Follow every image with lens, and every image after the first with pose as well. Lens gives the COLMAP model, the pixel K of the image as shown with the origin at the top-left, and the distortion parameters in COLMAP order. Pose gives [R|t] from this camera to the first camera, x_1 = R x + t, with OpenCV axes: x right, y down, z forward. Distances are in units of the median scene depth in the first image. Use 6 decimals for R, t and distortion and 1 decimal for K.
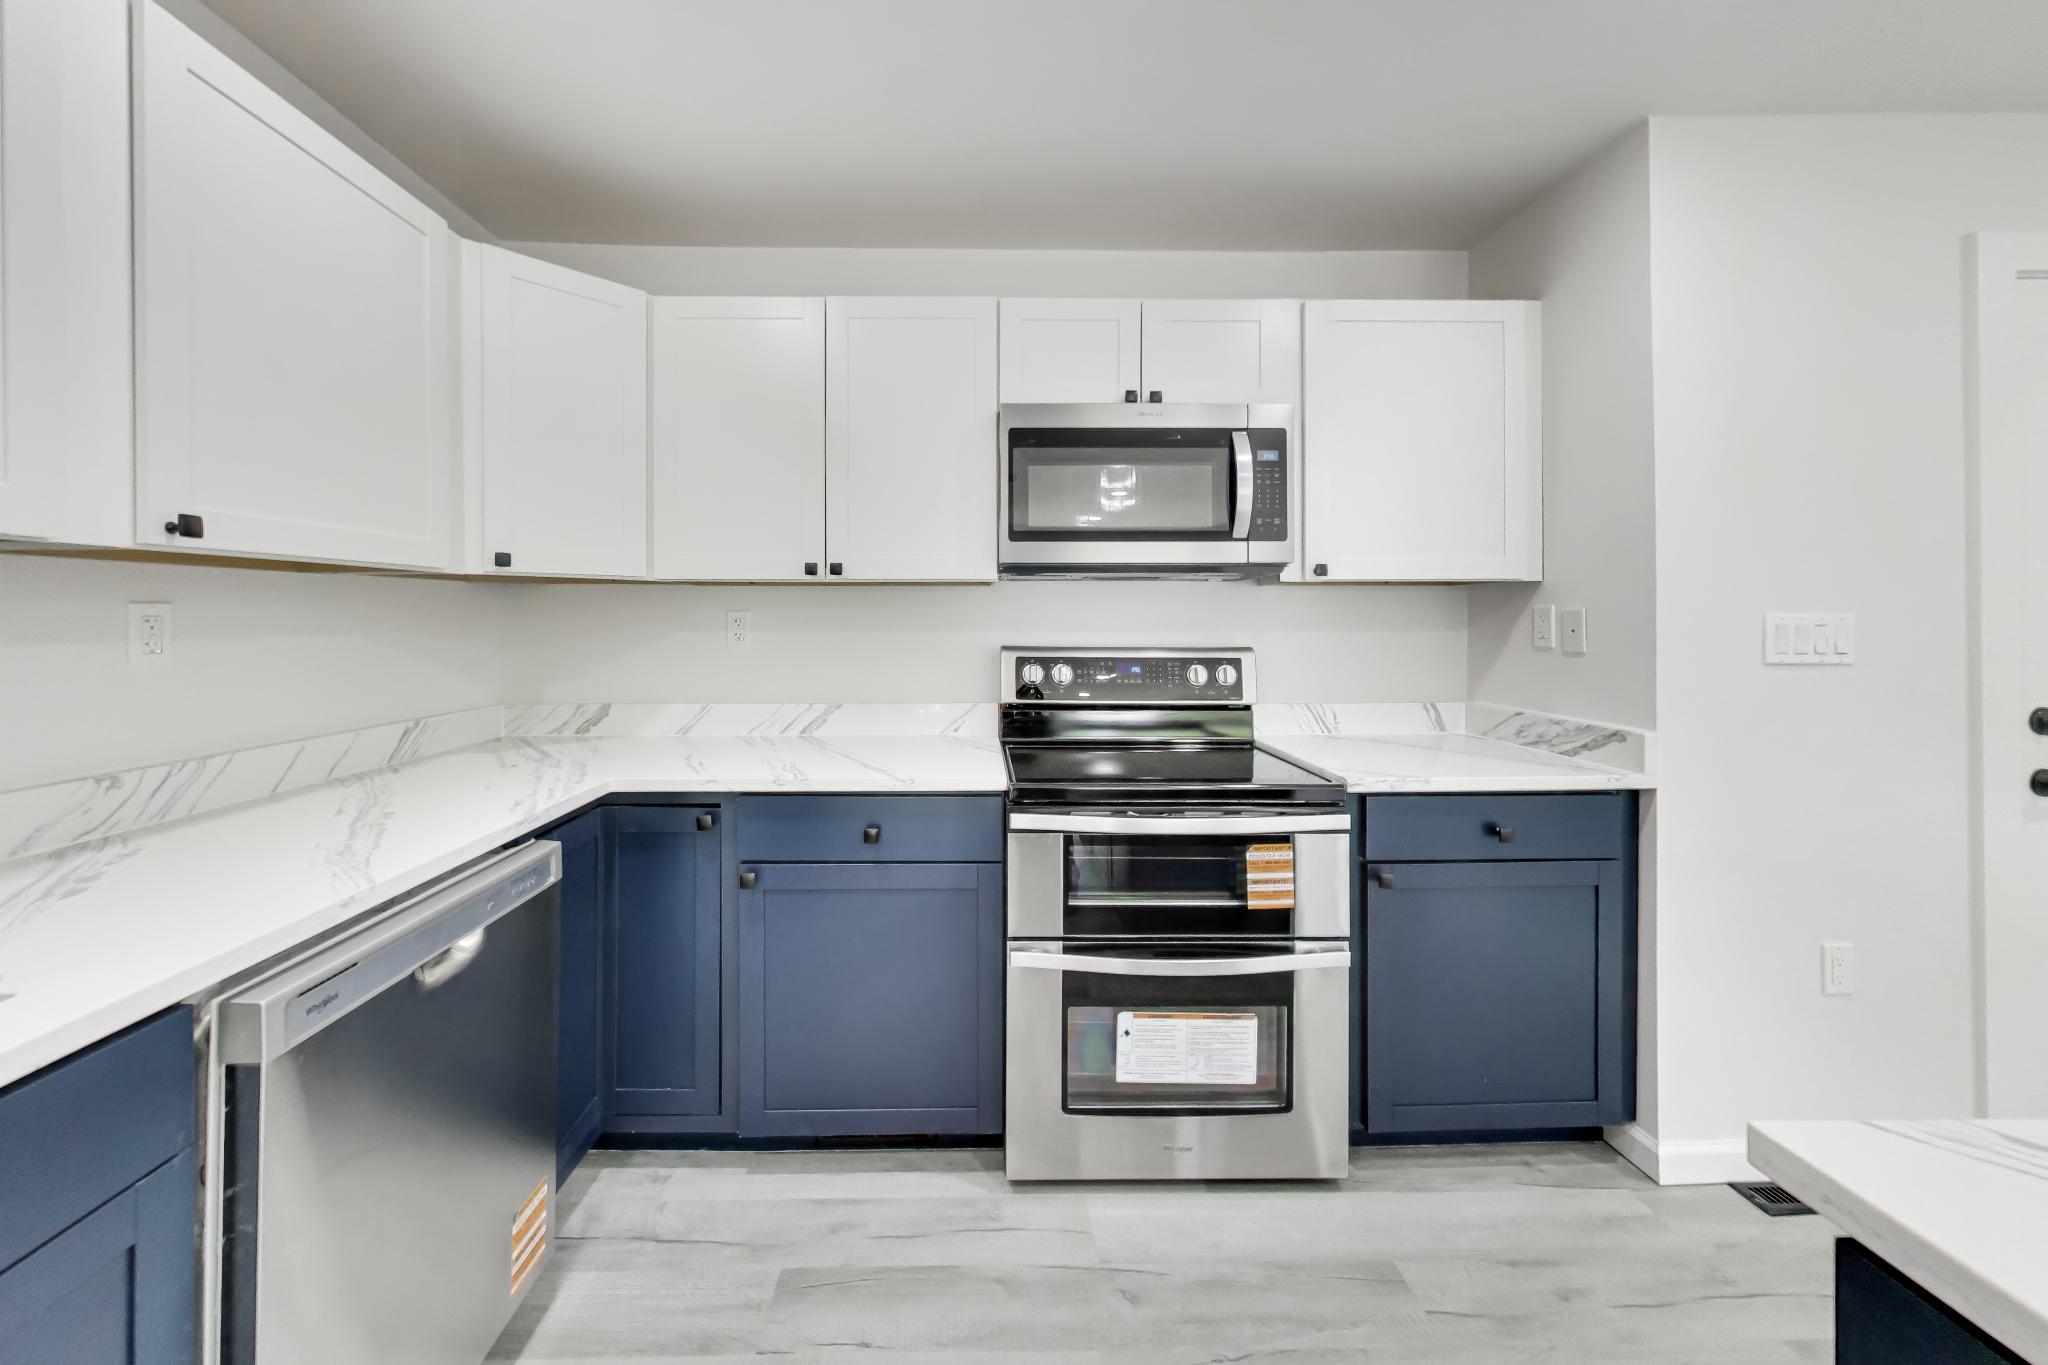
lens RADIAL K [[767.5, 0, 980.2], [0, 767.5, 621.2], [0, 0, 1]] dist [0.001590, 0.000290]
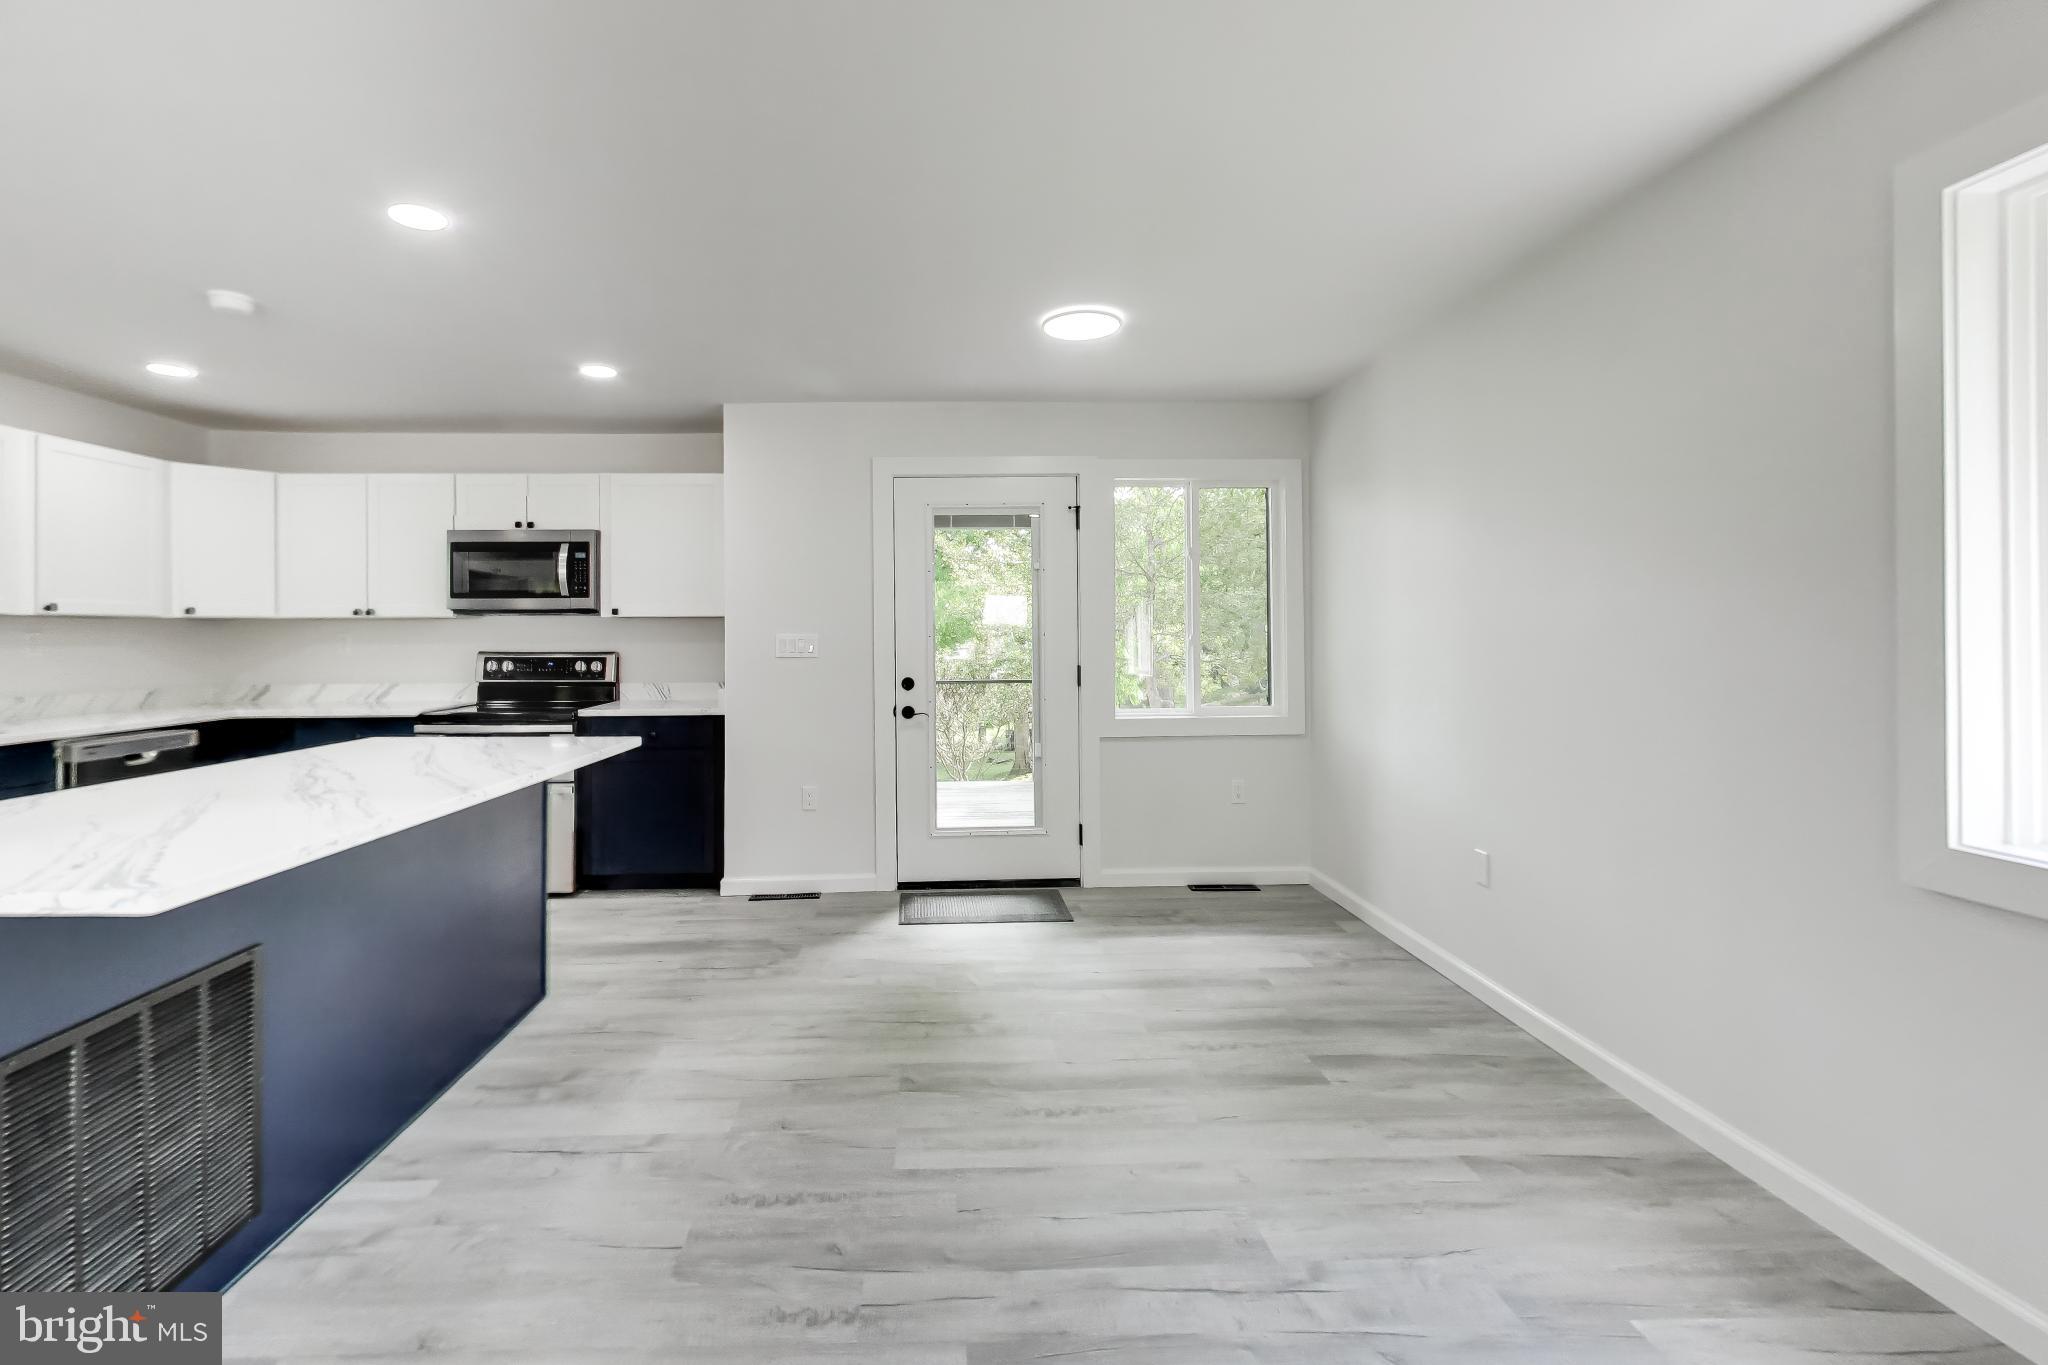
lens RADIAL K [[917.3, 0, 953.0], [0, 917.3, 625.6], [0, 0, 1]] dist [0.001578, -0.000271]
pose [[0.999991, -0.004270, -0.000869, 1.359359], [0.004257, 0.999894, -0.013958, 0.006371], [0.000929, 0.013954, 0.999902, -1.408291]]
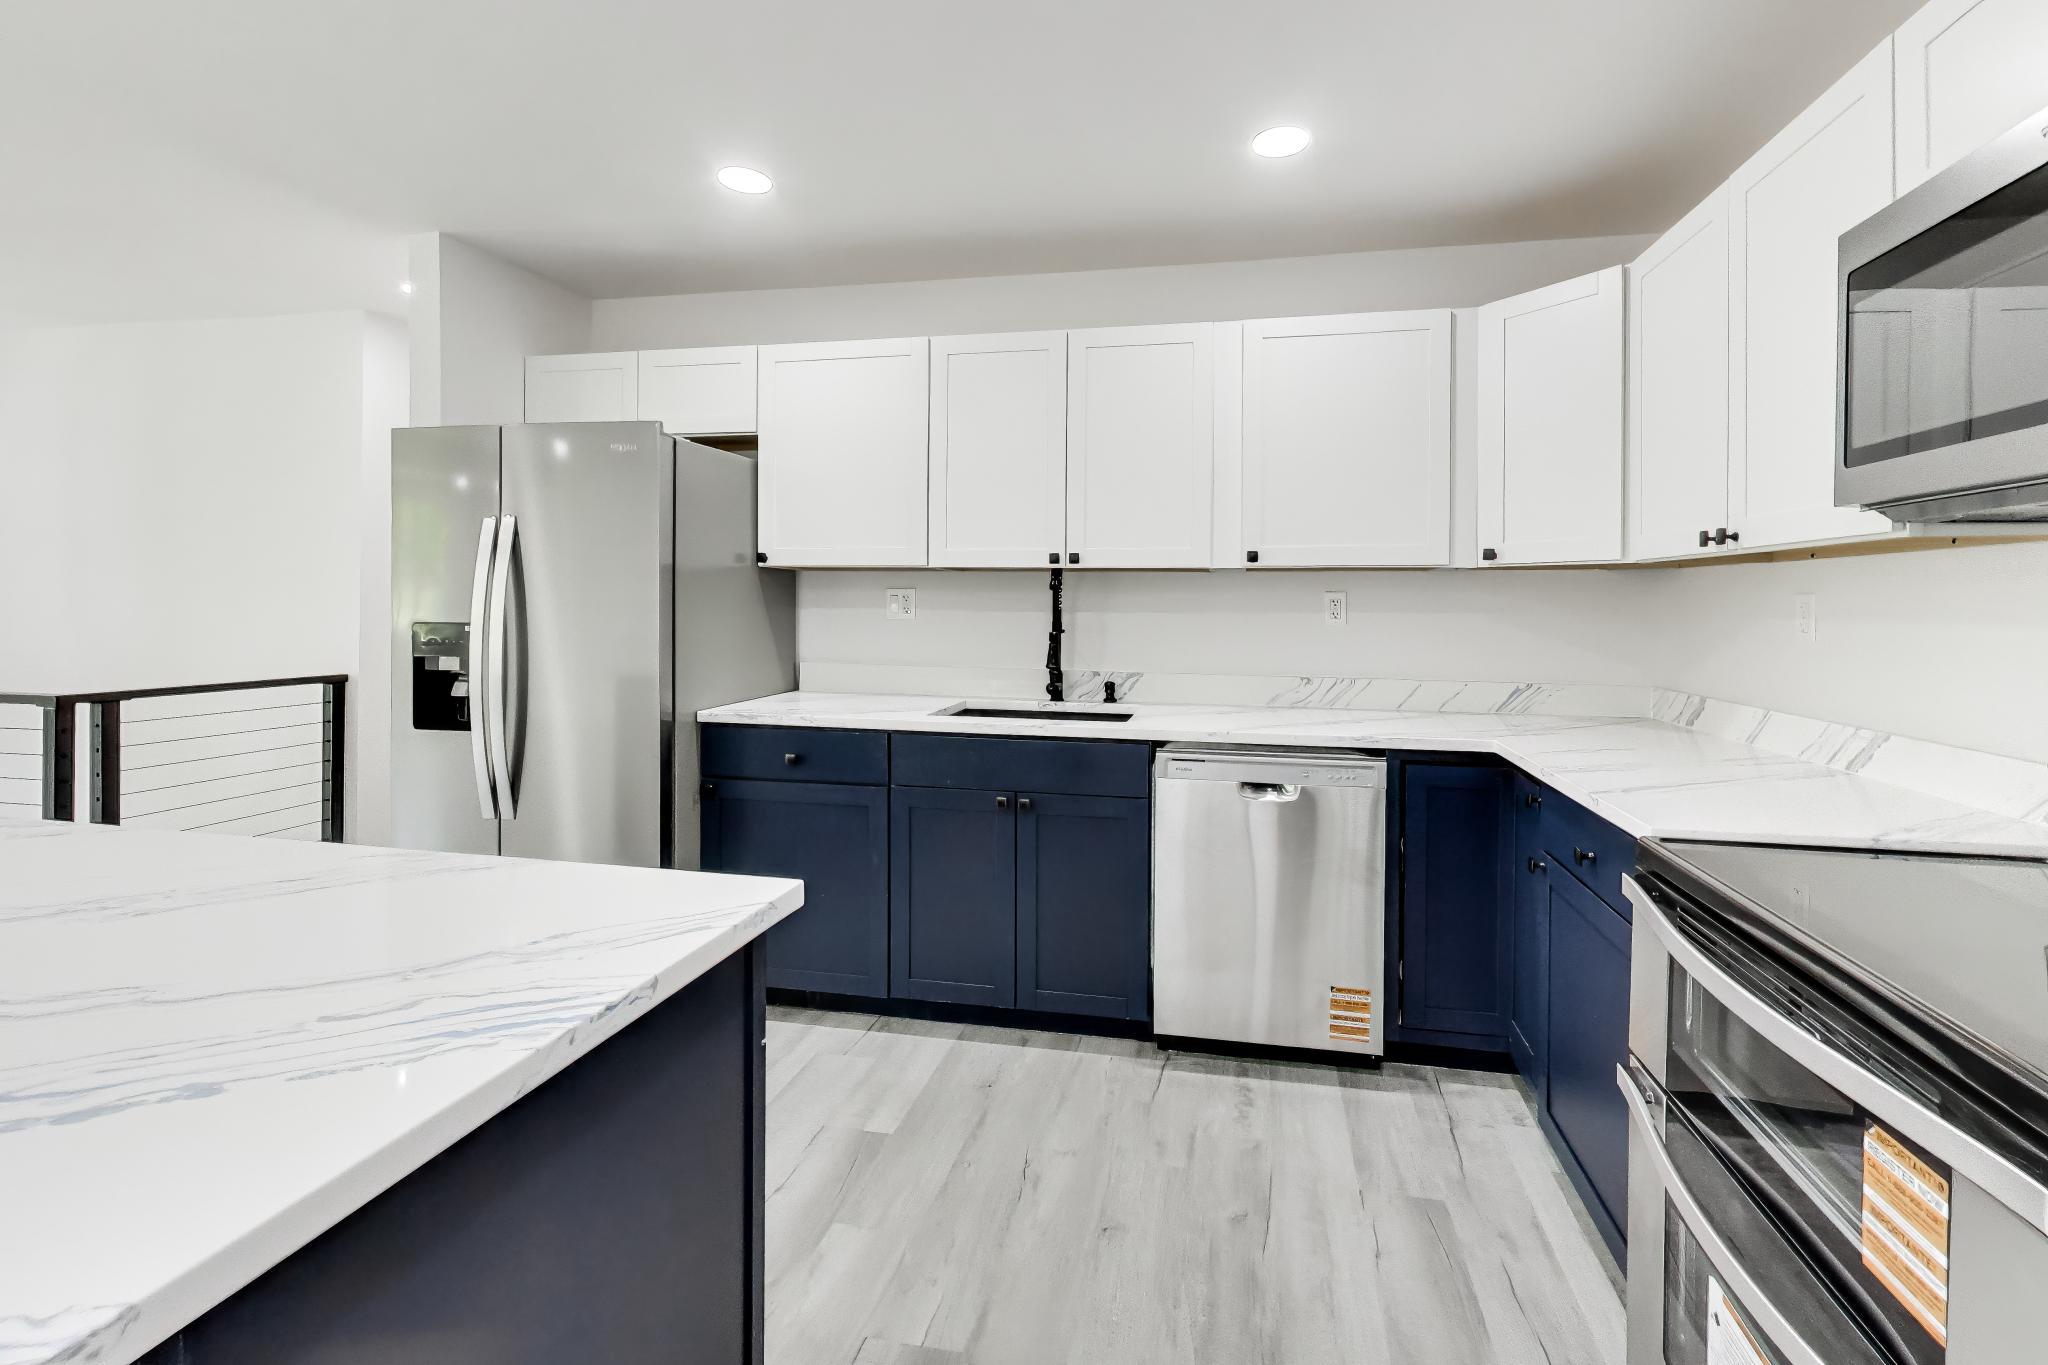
lens RADIAL K [[888.3, 0, 1082.6], [0, 888.3, 609.6], [0, 0, 1]] dist [-0.000343, -0.000100]
pose [[-0.214934, 0.005116, -0.976615, 0.821333], [-0.013382, 0.999877, 0.008183, 0.005805], [0.976537, 0.014828, -0.214839, 0.583989]]
